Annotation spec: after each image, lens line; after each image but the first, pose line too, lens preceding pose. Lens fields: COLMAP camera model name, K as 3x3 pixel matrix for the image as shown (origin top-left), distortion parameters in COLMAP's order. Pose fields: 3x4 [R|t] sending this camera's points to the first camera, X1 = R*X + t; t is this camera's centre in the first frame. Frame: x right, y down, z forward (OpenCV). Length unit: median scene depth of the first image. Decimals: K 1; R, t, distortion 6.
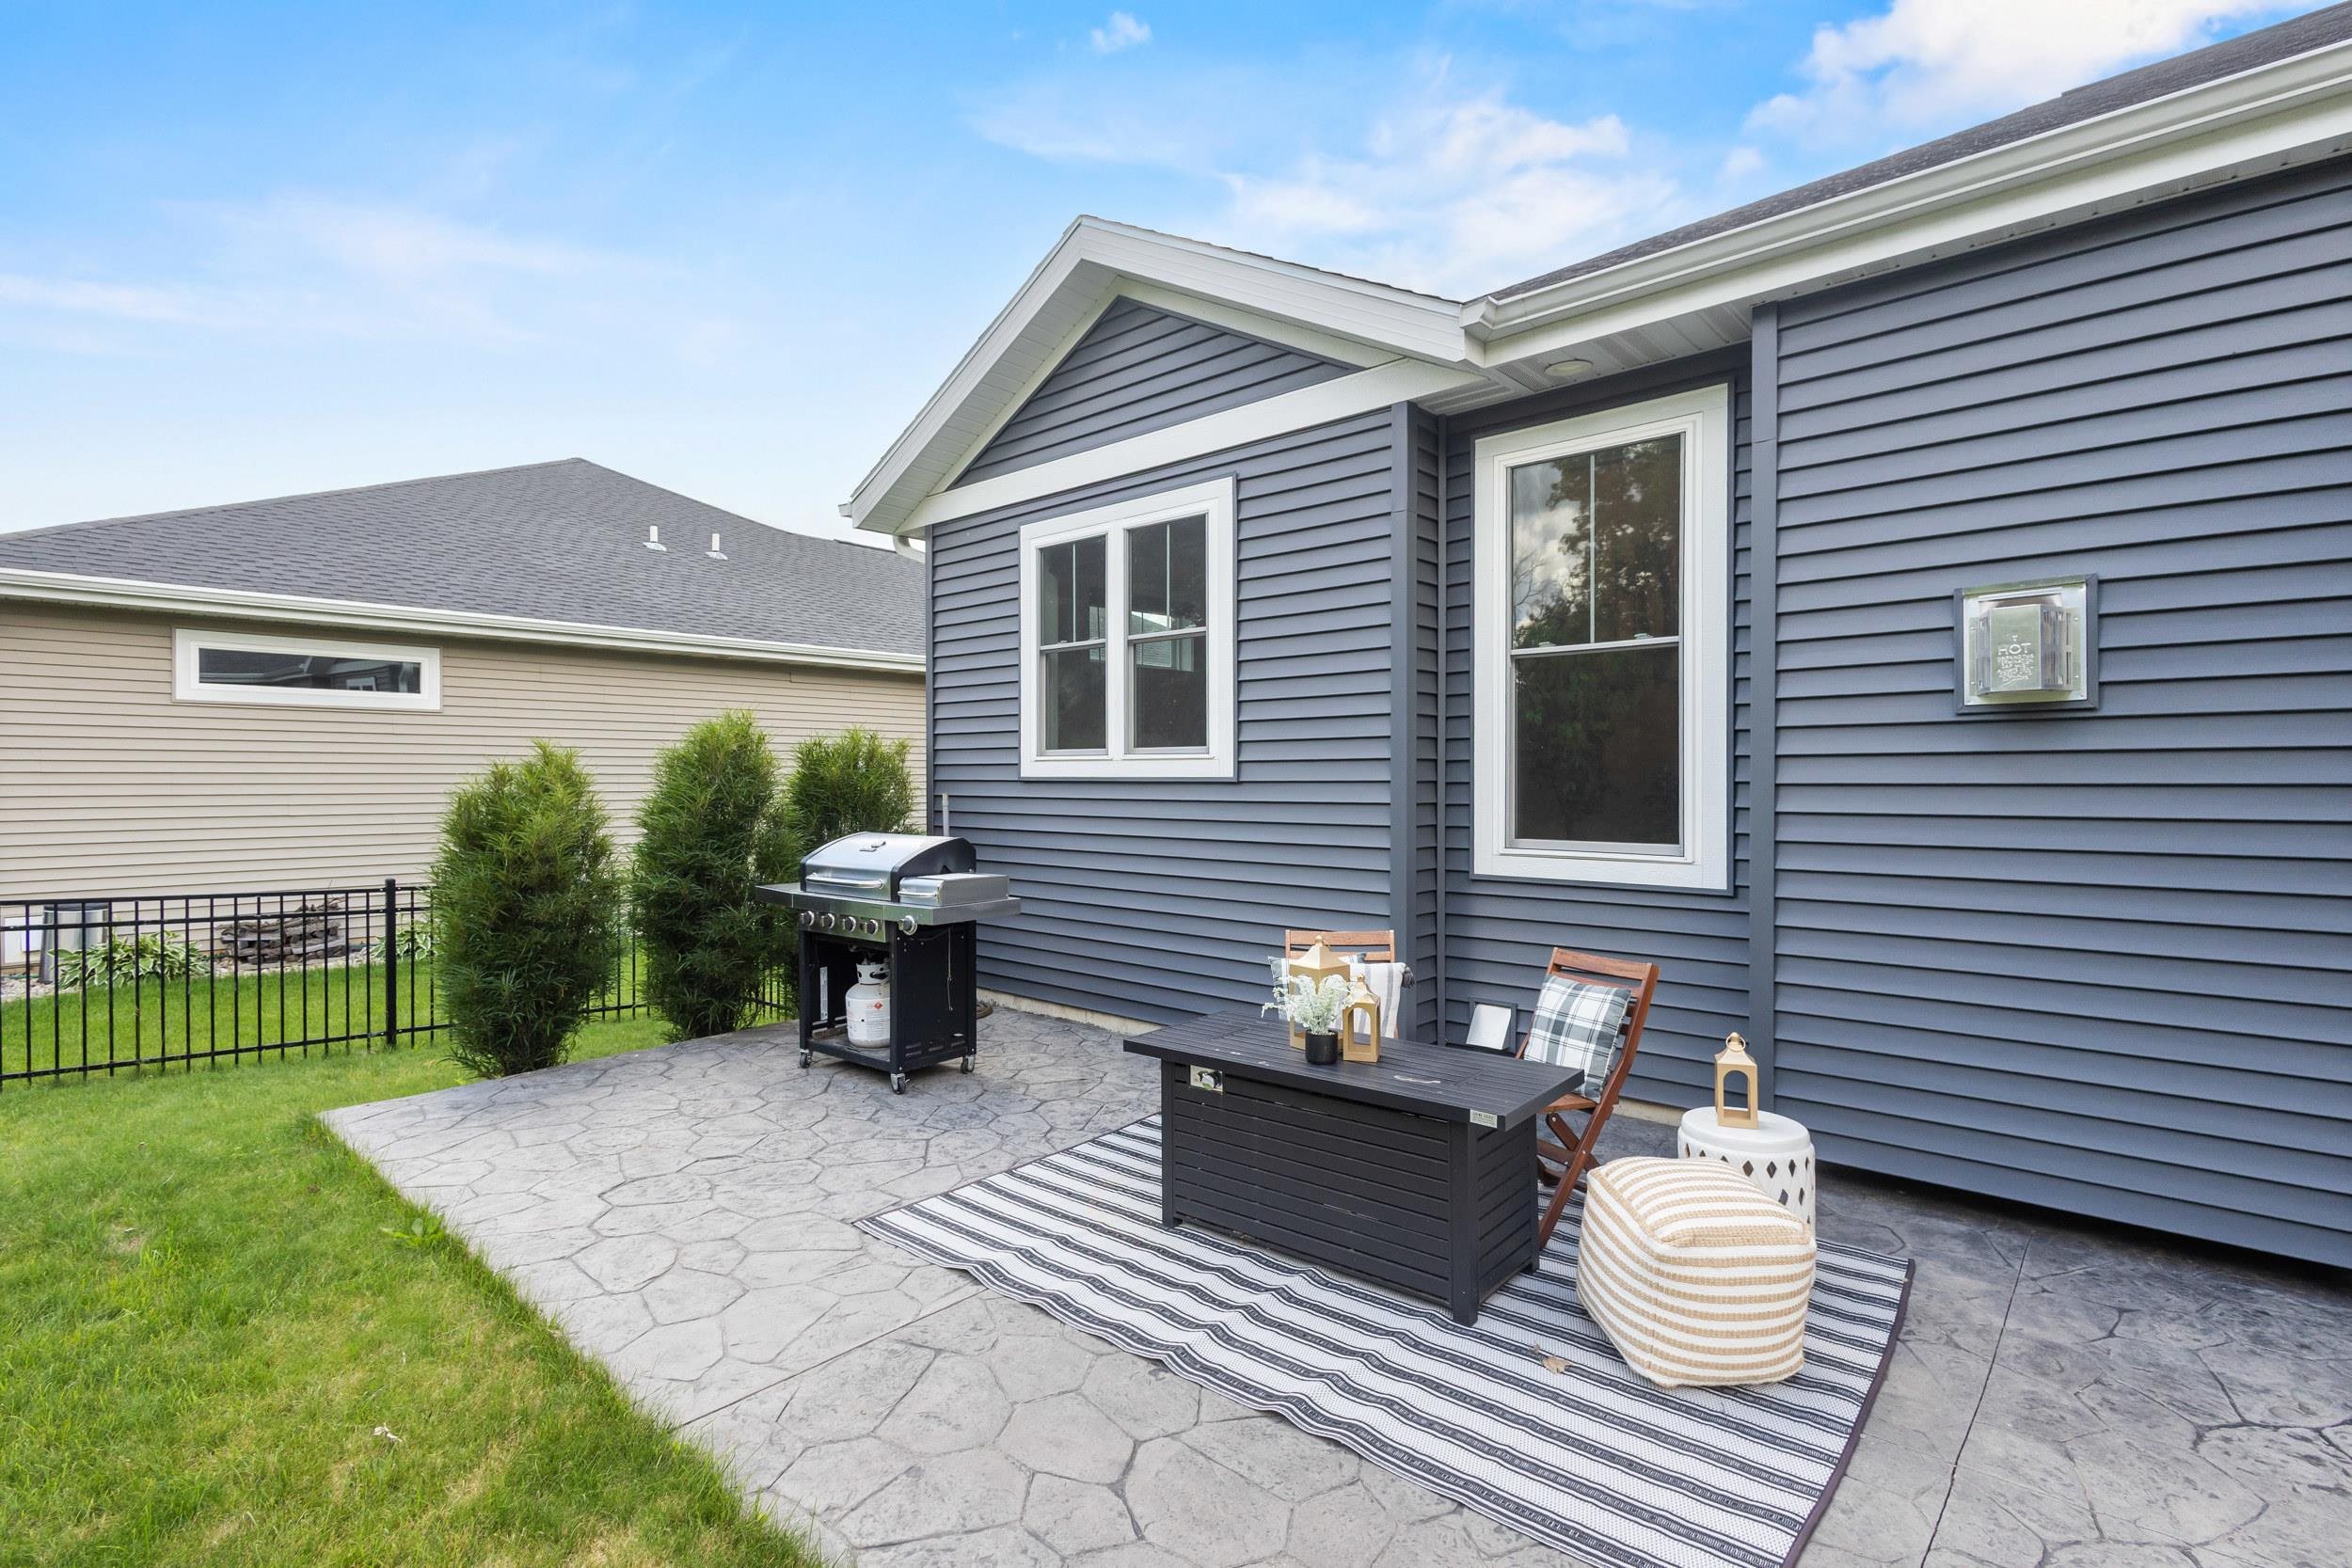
lens RADIAL K [[1079.0, 0, 1199.6], [0, 1079.0, 781.5], [0, 0, 1]] dist [0.010601, -0.003159]
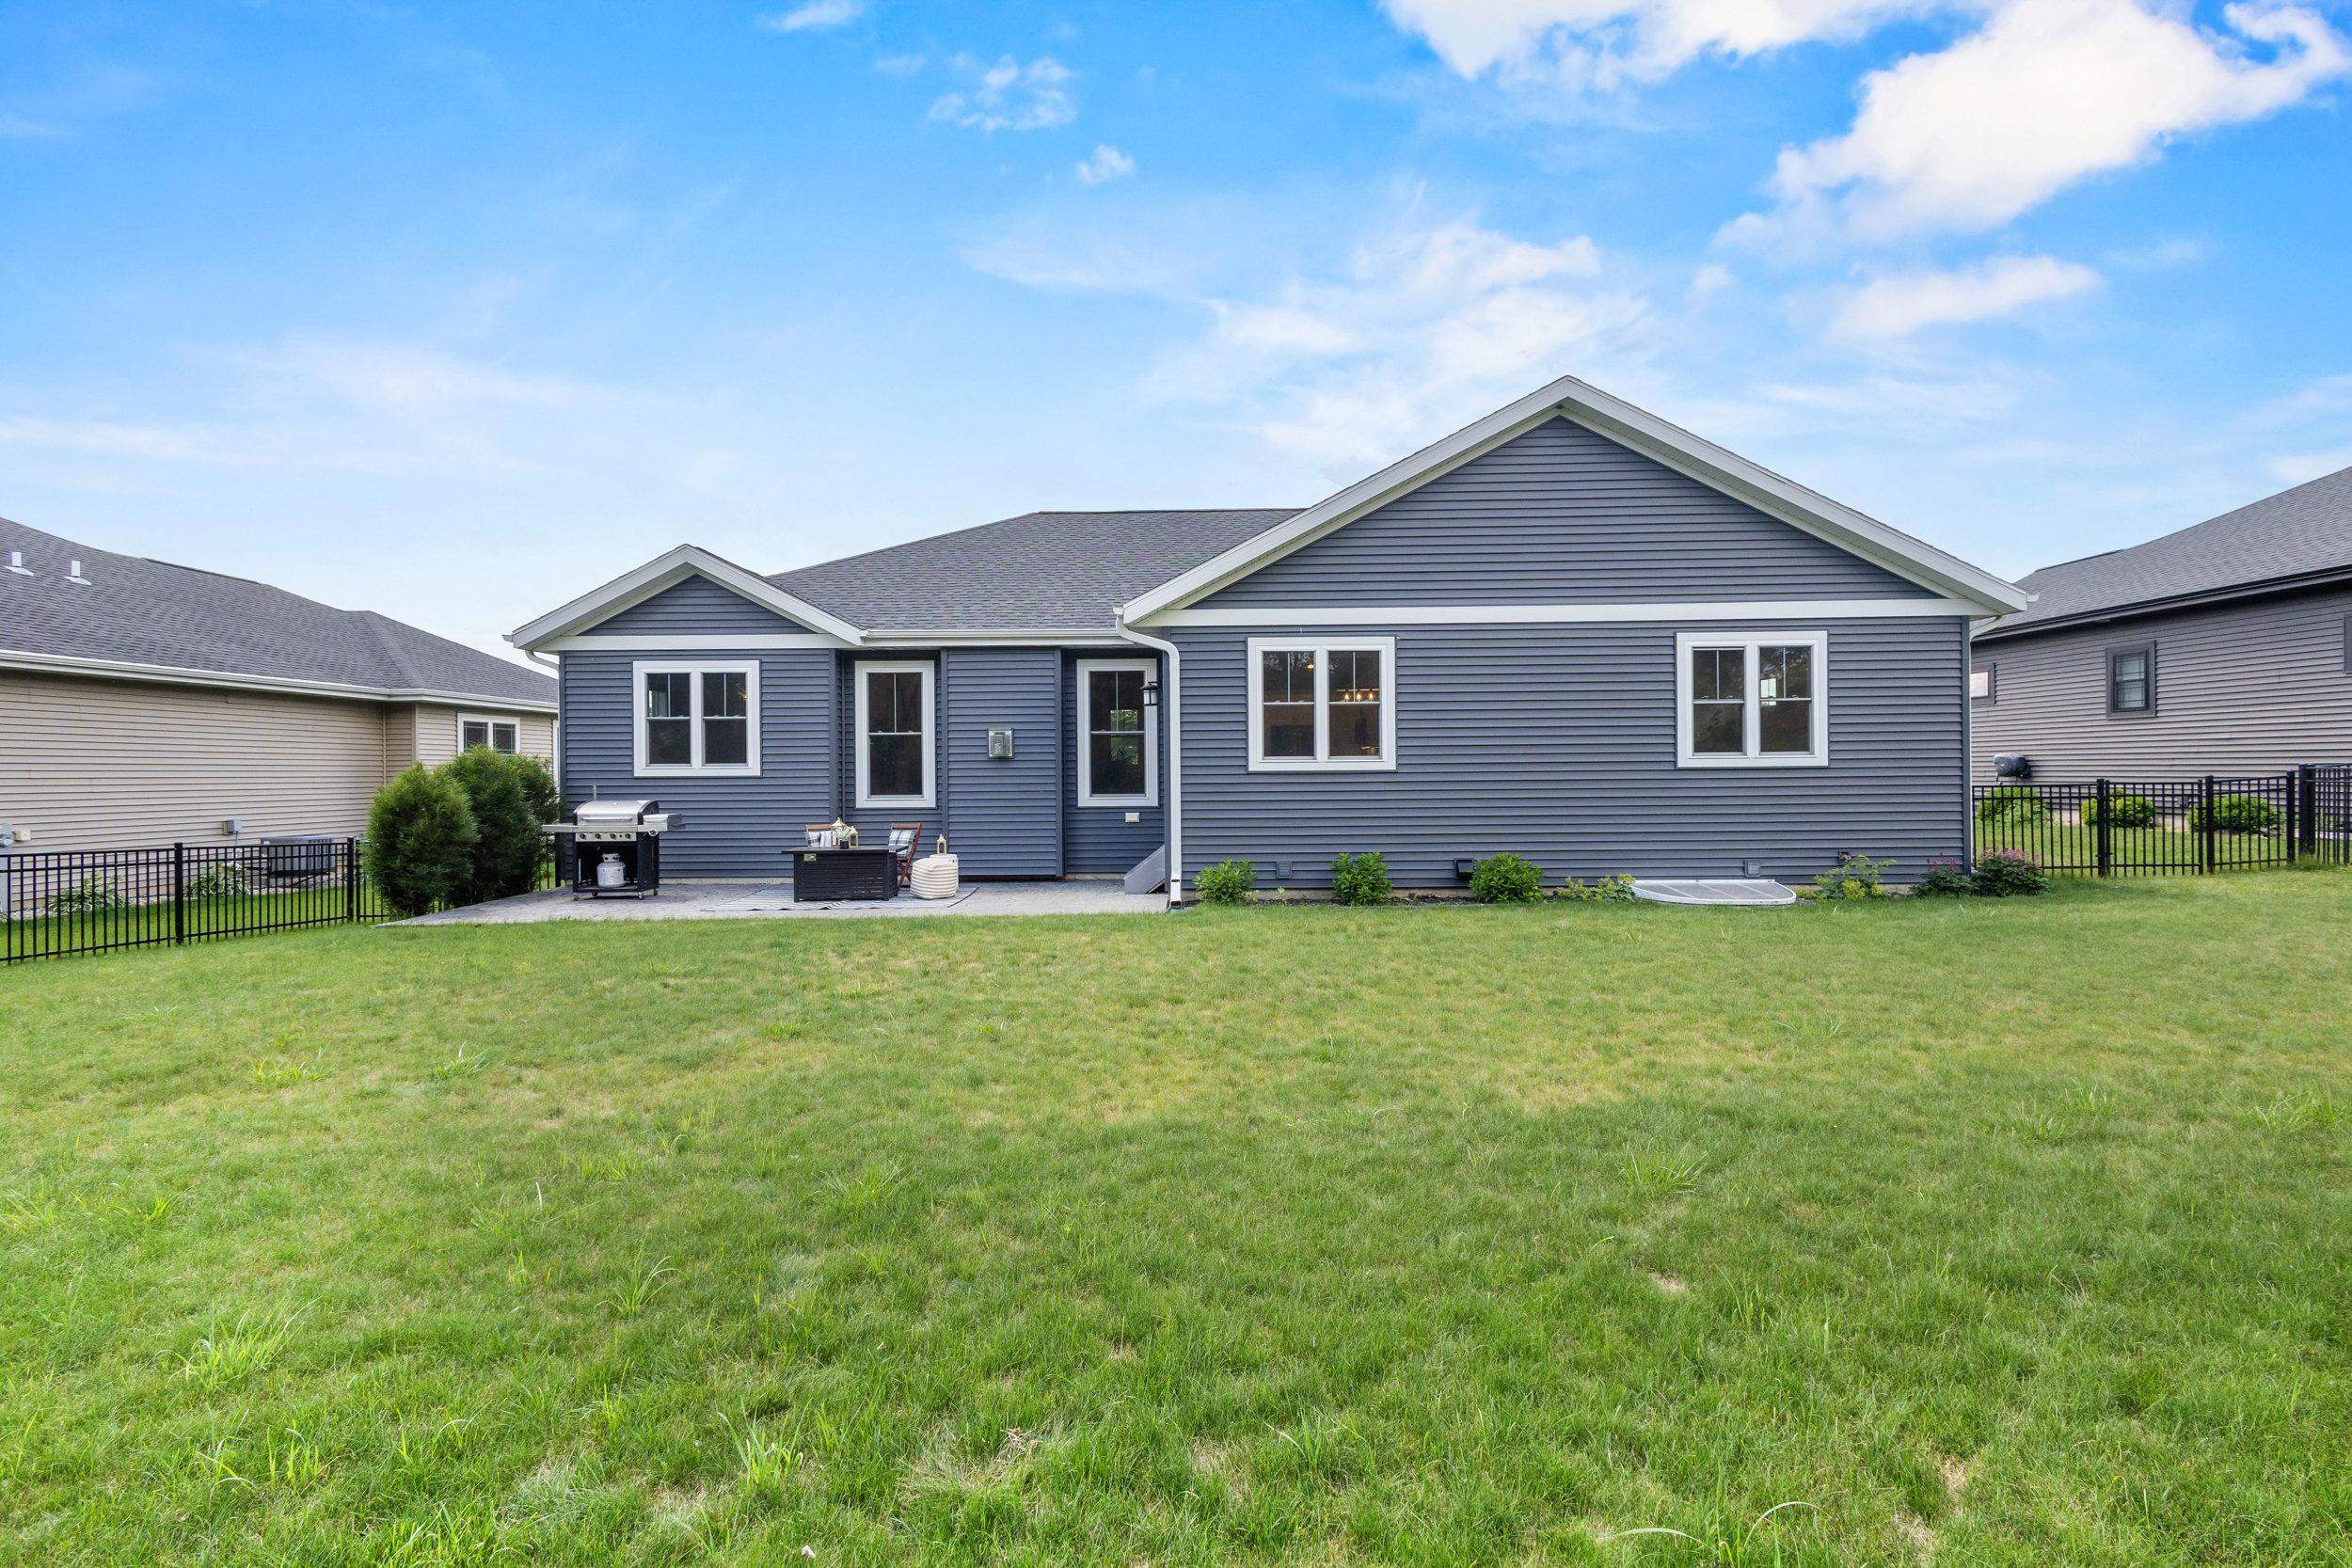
lens RADIAL K [[1079.0, 0, 1174.6], [0, 1079.0, 776.1], [0, 0, 1]] dist [0.010601, -0.003159]
pose [[0.763191, -0.007695, 0.646127, -0.888366], [0.010572, 0.999944, -0.000578, 0.009173], [-0.646086, 0.007272, 0.763230, -1.633461]]
